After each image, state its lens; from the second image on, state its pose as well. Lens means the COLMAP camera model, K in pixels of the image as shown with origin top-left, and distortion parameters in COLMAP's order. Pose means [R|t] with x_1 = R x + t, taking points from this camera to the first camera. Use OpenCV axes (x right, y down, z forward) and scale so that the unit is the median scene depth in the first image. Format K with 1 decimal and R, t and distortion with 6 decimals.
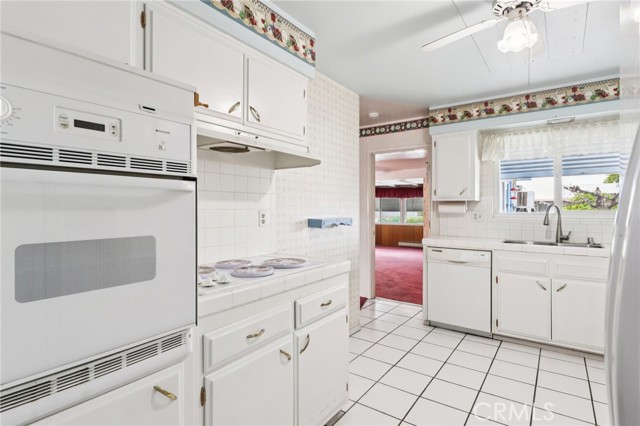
lens RADIAL K [[327.0, 0, 317.1], [0, 327.0, 208.9], [0, 0, 1]] dist [0.014093, -0.000935]
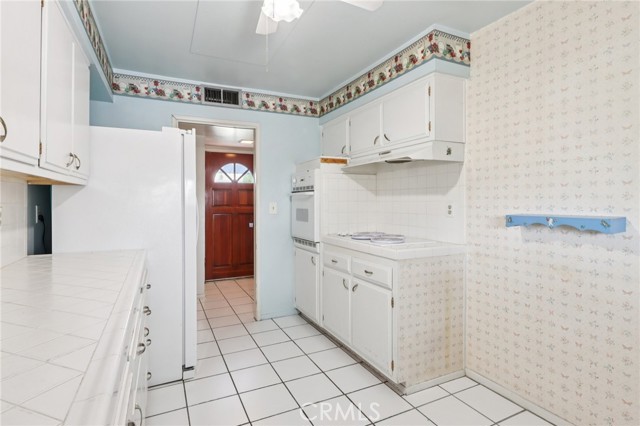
lens RADIAL K [[327.0, 0, 318.4], [0, 327.0, 209.7], [0, 0, 1]] dist [0.014093, -0.000935]
pose [[-0.469310, 0.019793, -0.882812, 1.115062], [-0.005529, 0.999663, 0.025352, 0.004740], [0.883016, 0.016779, -0.469042, 1.240791]]
